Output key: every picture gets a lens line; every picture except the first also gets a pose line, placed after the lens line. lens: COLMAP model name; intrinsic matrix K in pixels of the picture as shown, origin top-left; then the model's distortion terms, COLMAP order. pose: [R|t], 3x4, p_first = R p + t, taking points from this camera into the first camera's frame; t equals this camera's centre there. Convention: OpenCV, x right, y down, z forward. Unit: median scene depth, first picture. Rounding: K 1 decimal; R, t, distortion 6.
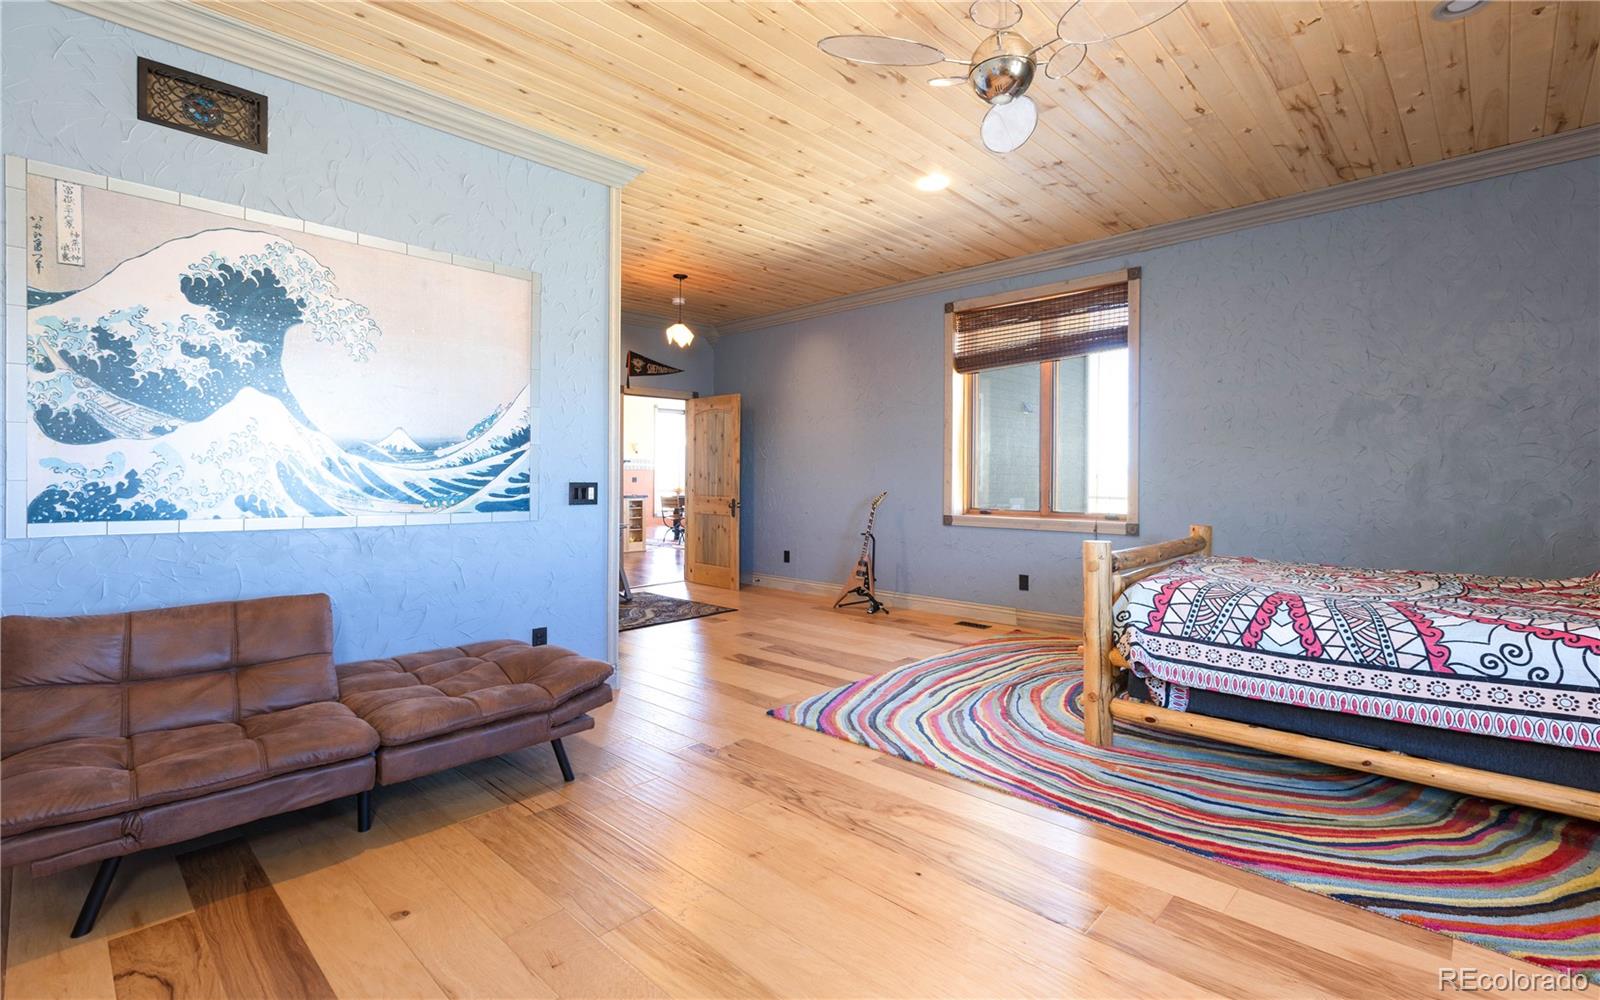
lens RADIAL K [[732.1, 0, 799.8], [0, 732.1, 480.7], [0, 0, 1]] dist [-0.001243, -0.000097]
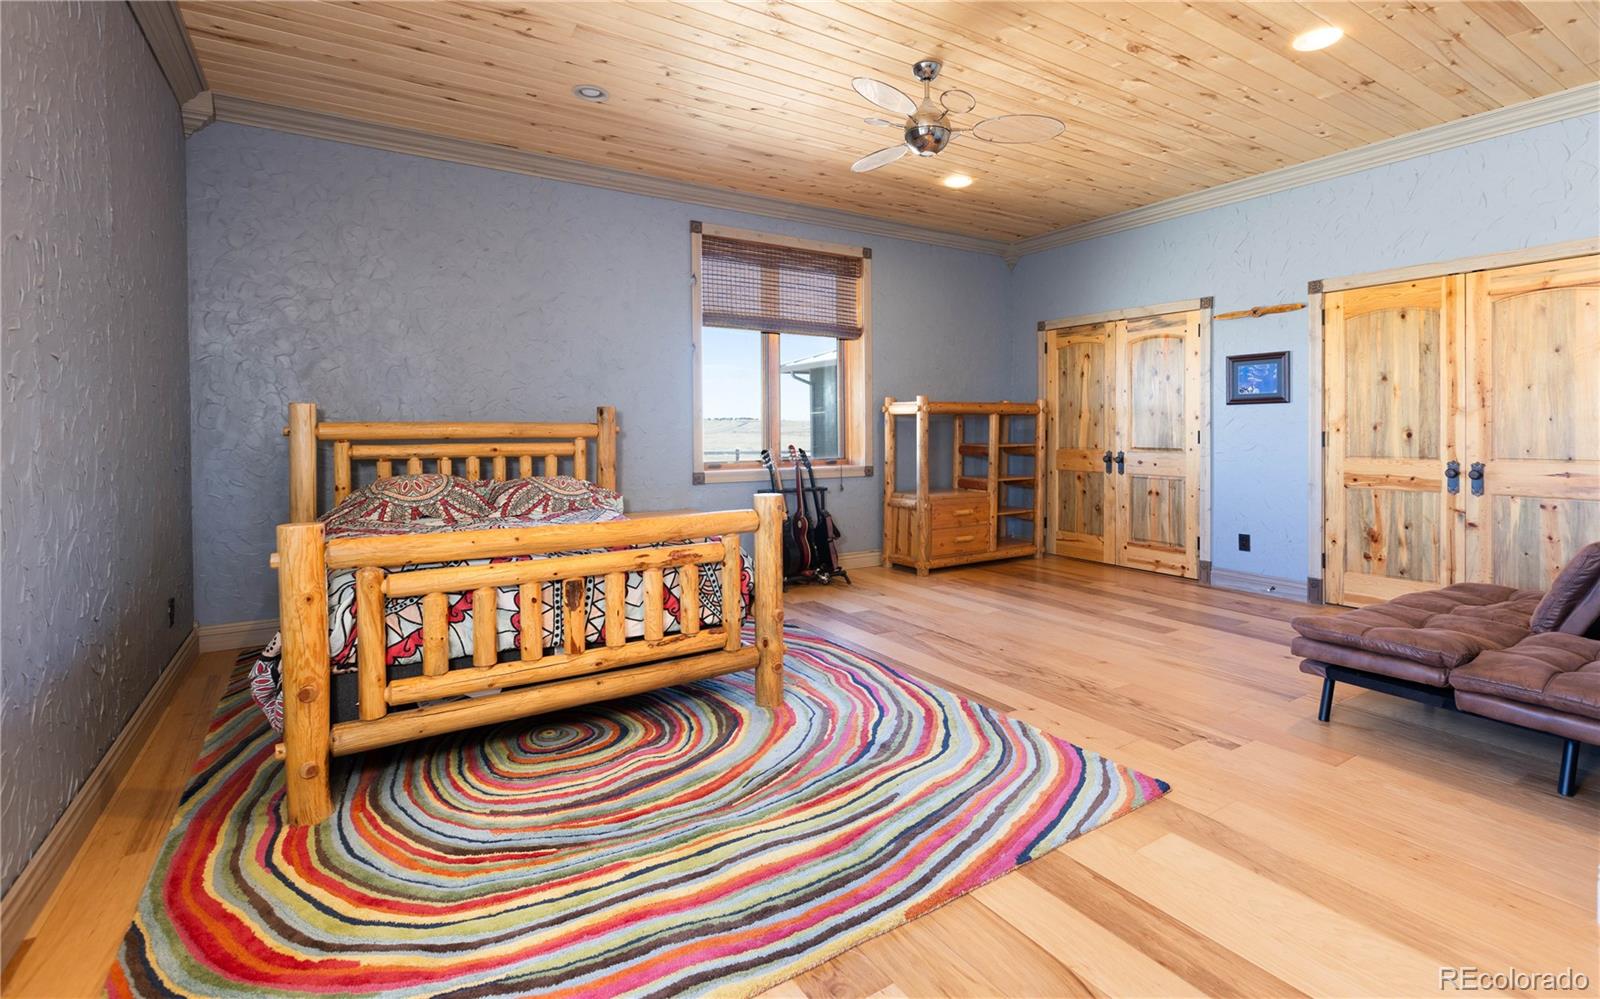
lens RADIAL K [[732.1, 0, 799.8], [0, 732.1, 480.2], [0, 0, 1]] dist [-0.001243, -0.000097]
pose [[-0.966555, -0.017607, 0.255854, 0.117547], [0.000799, 0.997429, 0.071657, -0.005852], [-0.256458, 0.069464, -0.964056, 1.763496]]
